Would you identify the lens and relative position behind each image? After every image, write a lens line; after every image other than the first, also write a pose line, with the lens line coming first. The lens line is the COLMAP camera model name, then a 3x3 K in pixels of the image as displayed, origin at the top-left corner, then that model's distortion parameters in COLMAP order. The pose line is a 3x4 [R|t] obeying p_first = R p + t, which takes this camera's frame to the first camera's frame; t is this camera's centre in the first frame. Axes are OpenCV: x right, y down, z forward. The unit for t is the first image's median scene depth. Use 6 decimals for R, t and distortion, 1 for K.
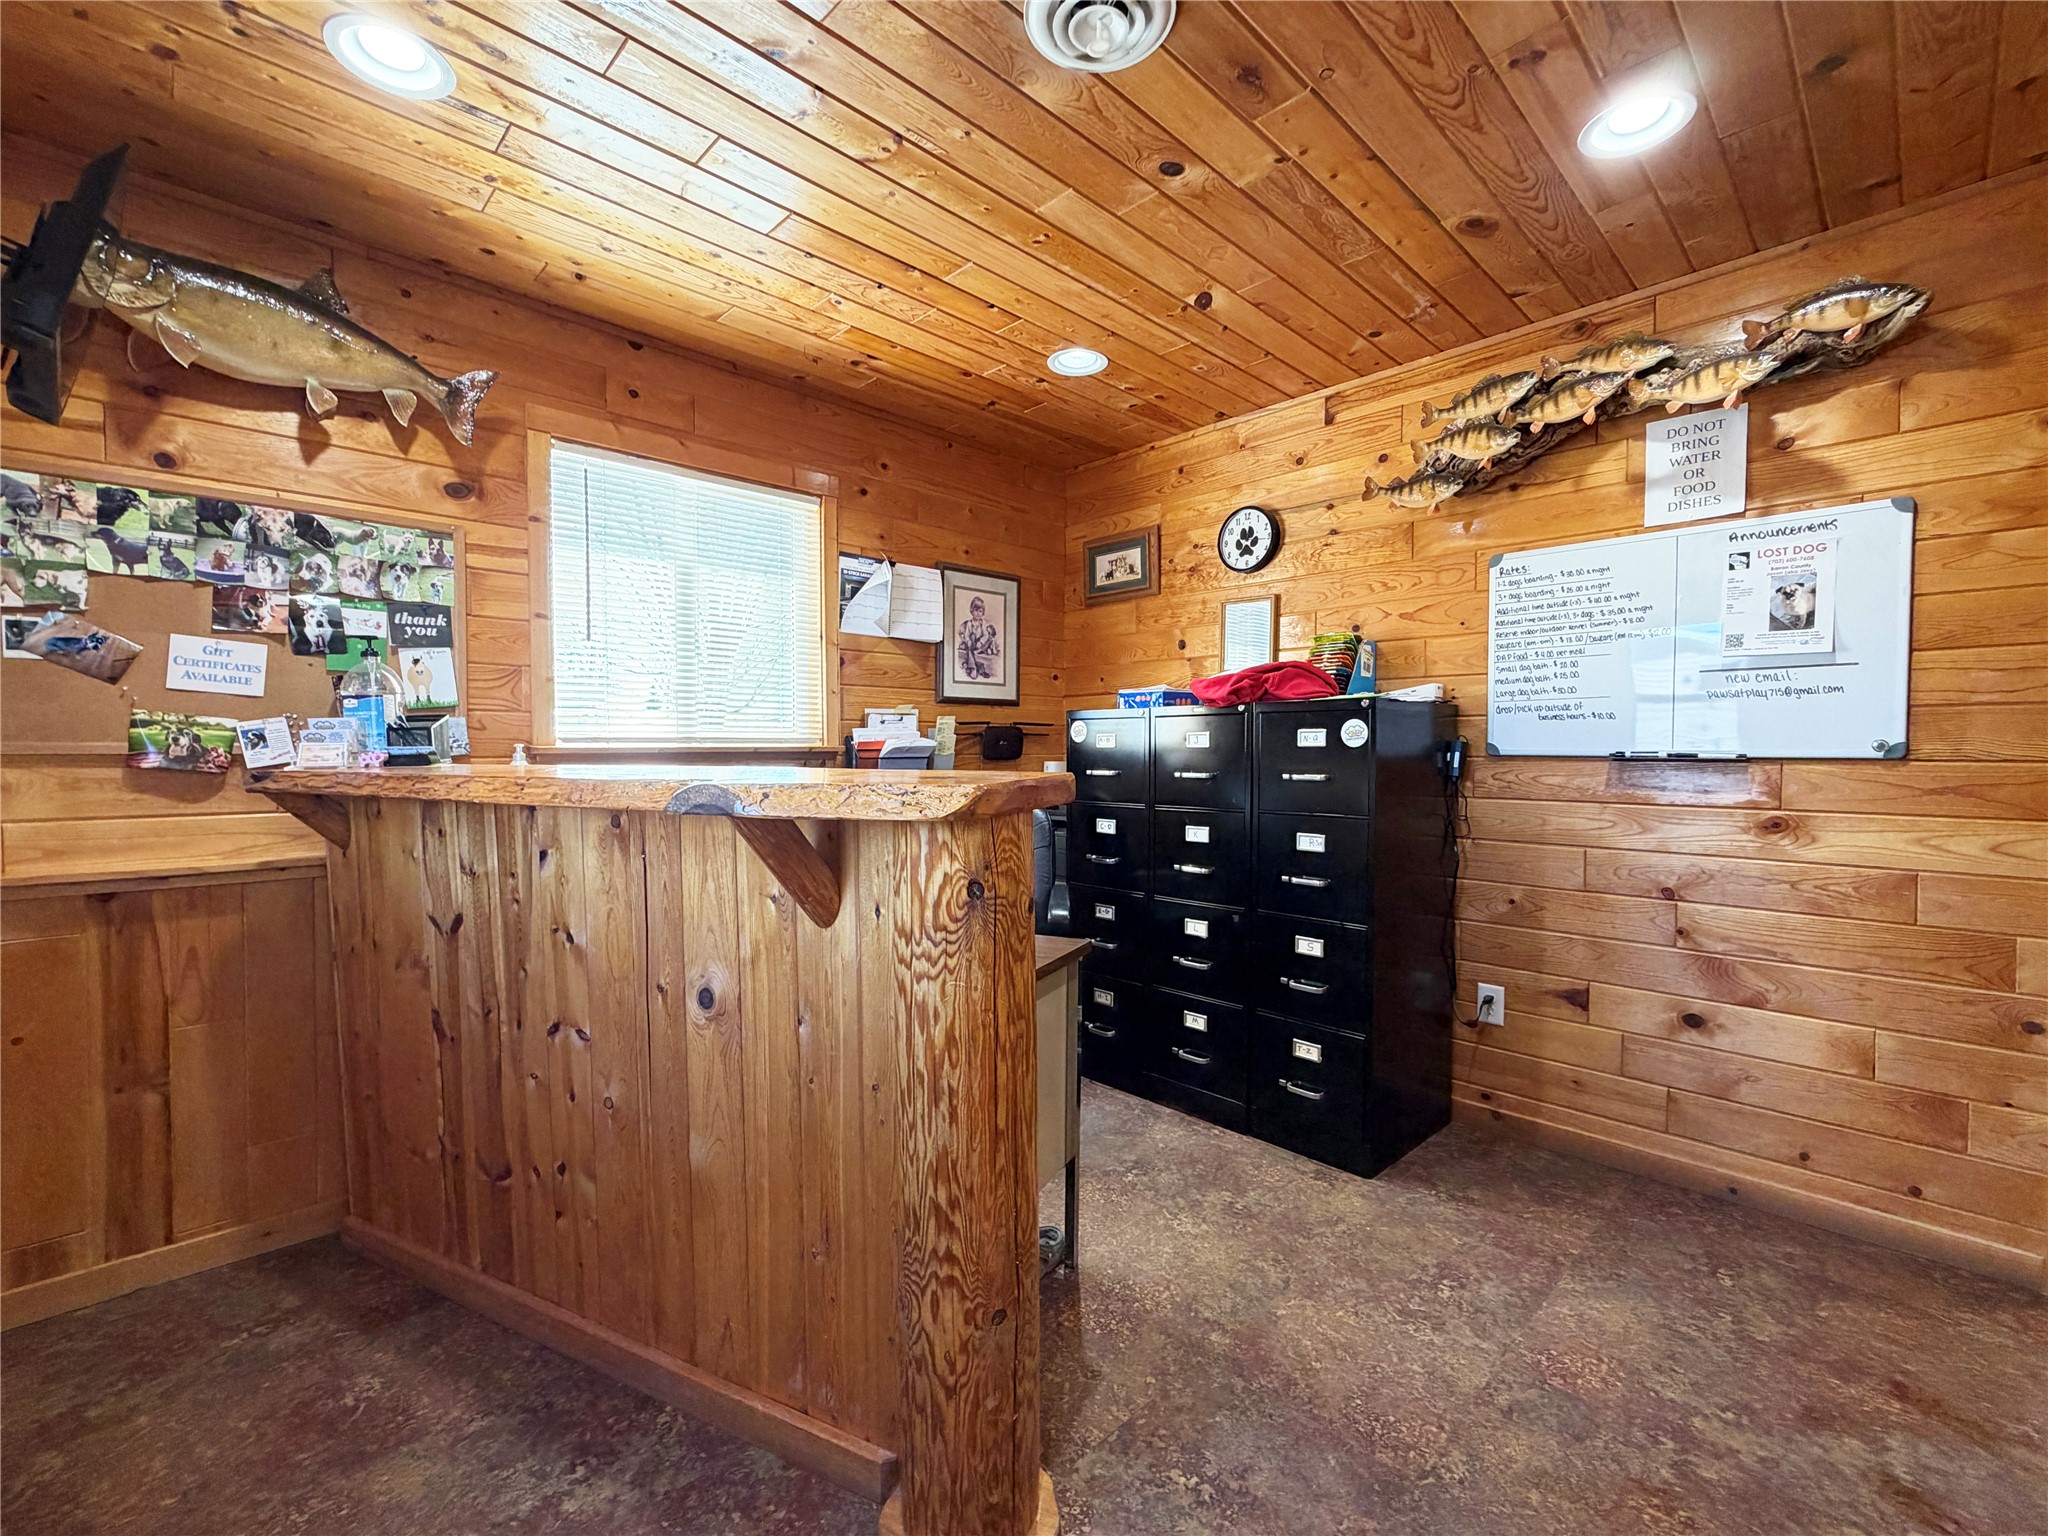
lens RADIAL K [[894.0, 0, 1027.5], [0, 894.0, 777.0], [0, 0, 1]] dist [-0.010717, -0.000244]
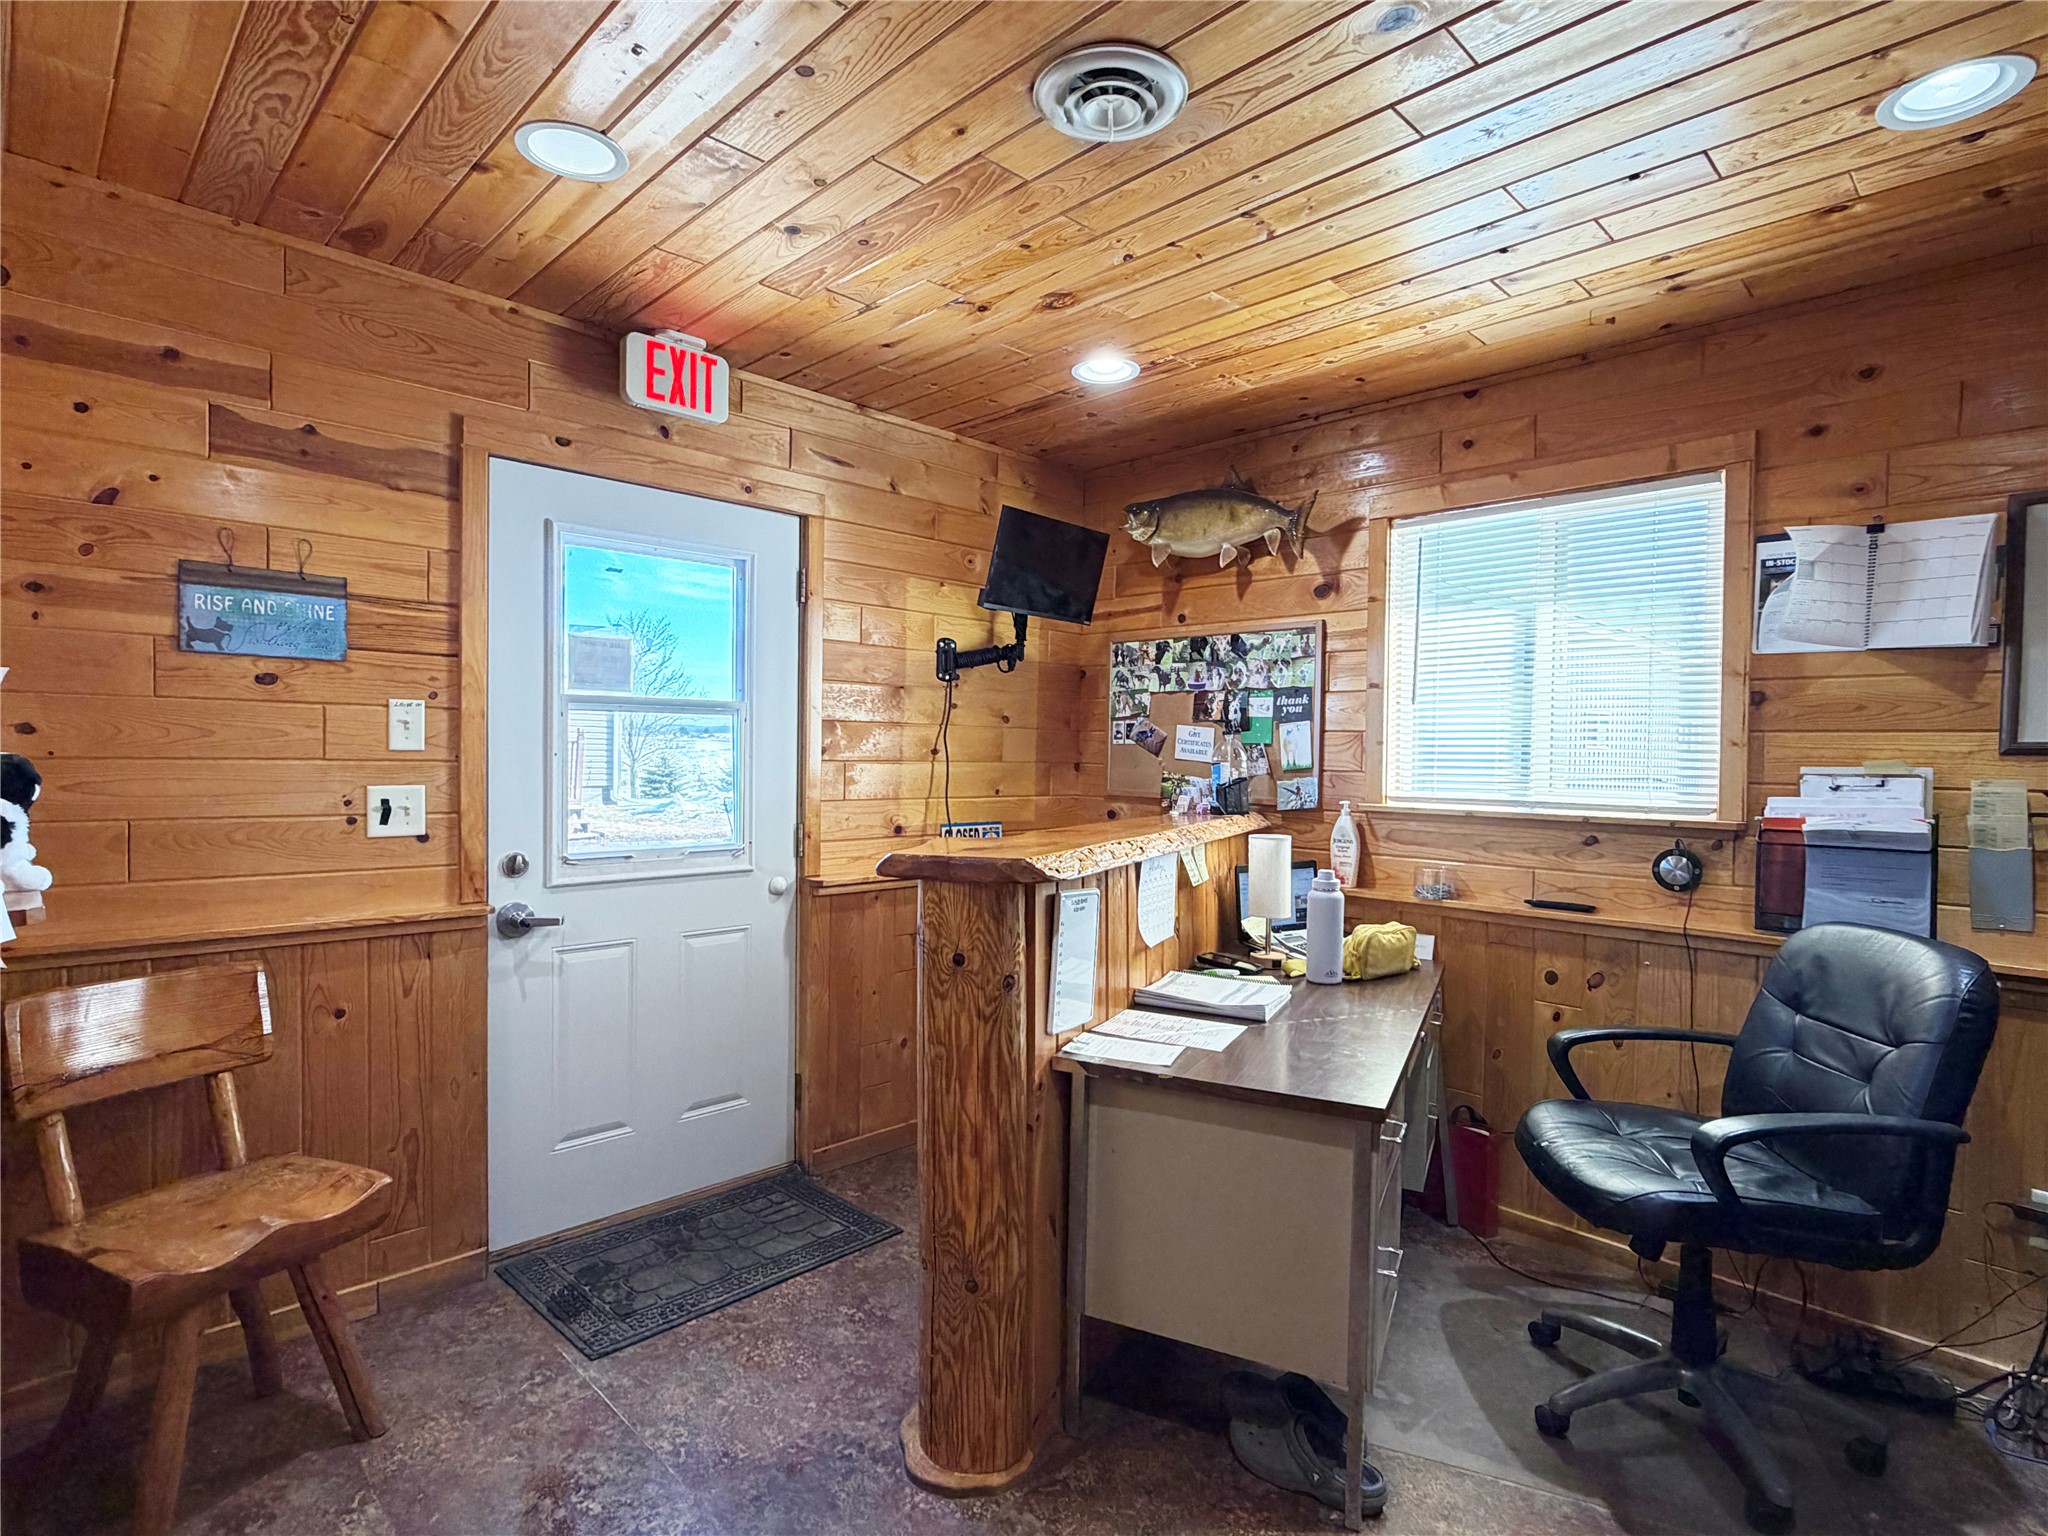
lens RADIAL K [[1075.0, 0, 1026.6], [0, 1075.0, 768.4], [0, 0, 1]] dist [0.000131, -0.000048]
pose [[-0.016049, 0.015739, -0.999747, 0.912678], [-0.049653, 0.998630, 0.016518, -0.091127], [0.998638, 0.049905, -0.015245, 0.683906]]
